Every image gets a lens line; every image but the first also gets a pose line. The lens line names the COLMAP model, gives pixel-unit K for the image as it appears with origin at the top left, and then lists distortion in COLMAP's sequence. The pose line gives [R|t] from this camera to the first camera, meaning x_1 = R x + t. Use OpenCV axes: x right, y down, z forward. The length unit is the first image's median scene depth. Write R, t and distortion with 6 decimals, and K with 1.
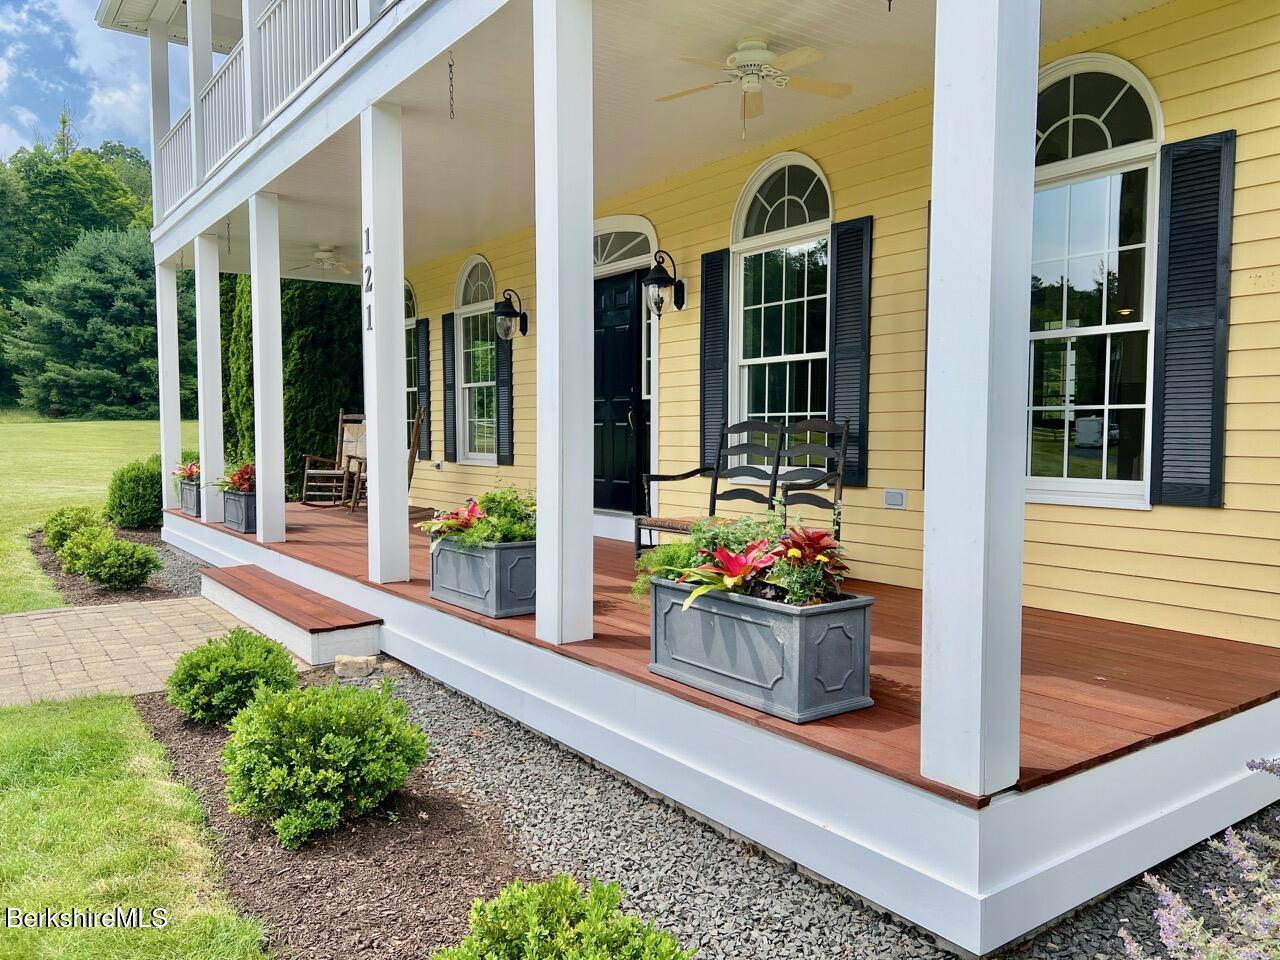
lens RADIAL K [[958.8, 0, 638.9], [0, 958.8, 483.1], [0, 0, 1]] dist [0.023350, -0.020771]
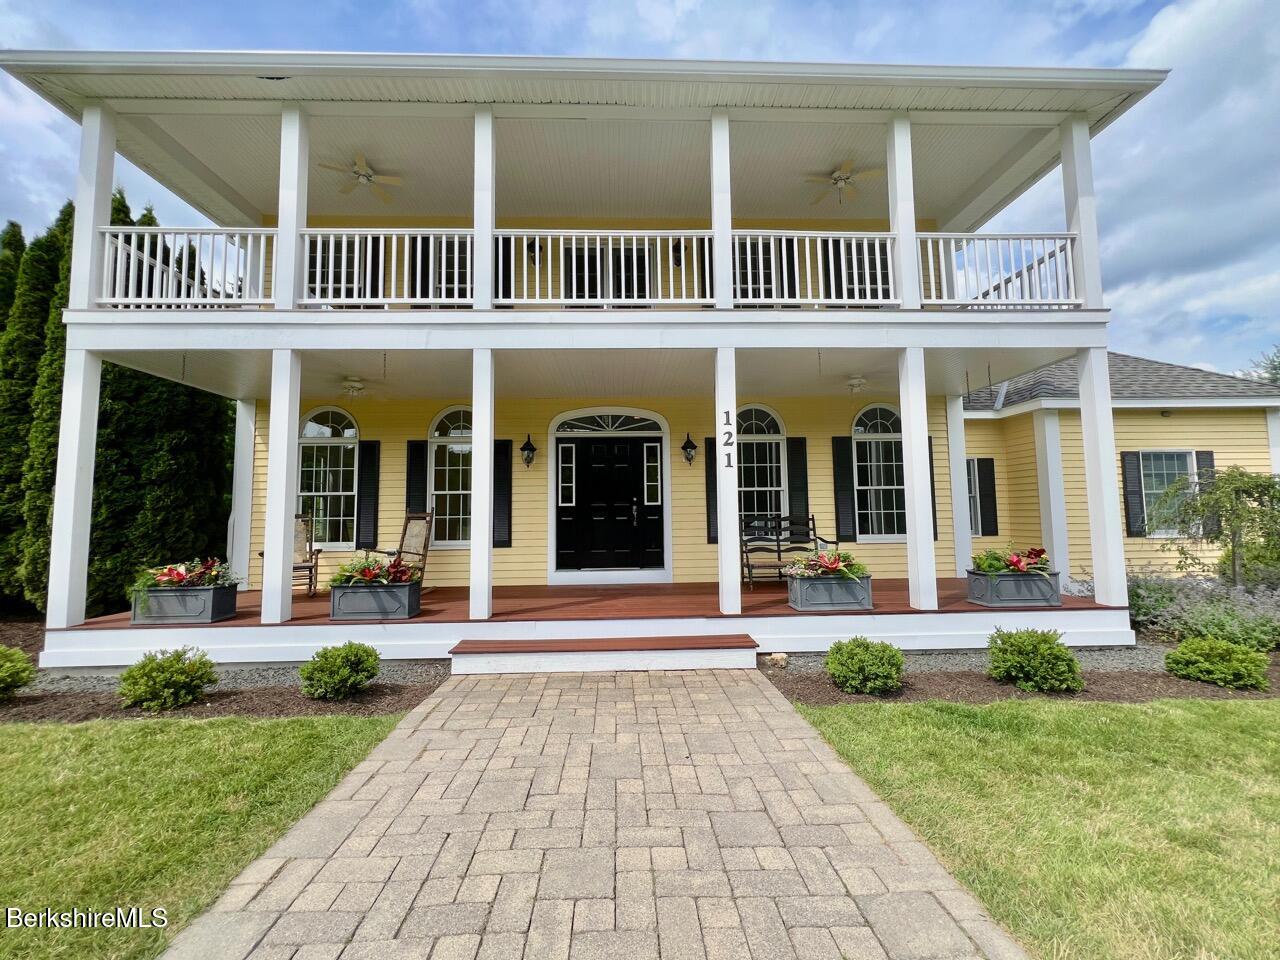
lens RADIAL K [[510.9, 0, 637.1], [0, 510.9, 476.5], [0, 0, 1]] dist [-0.001171, 0.000007]
pose [[0.554420, 0.049980, 0.830735, -1.048926], [0.059029, 0.993319, -0.099157, -0.056019], [-0.830141, 0.104012, 0.547766, 0.574303]]
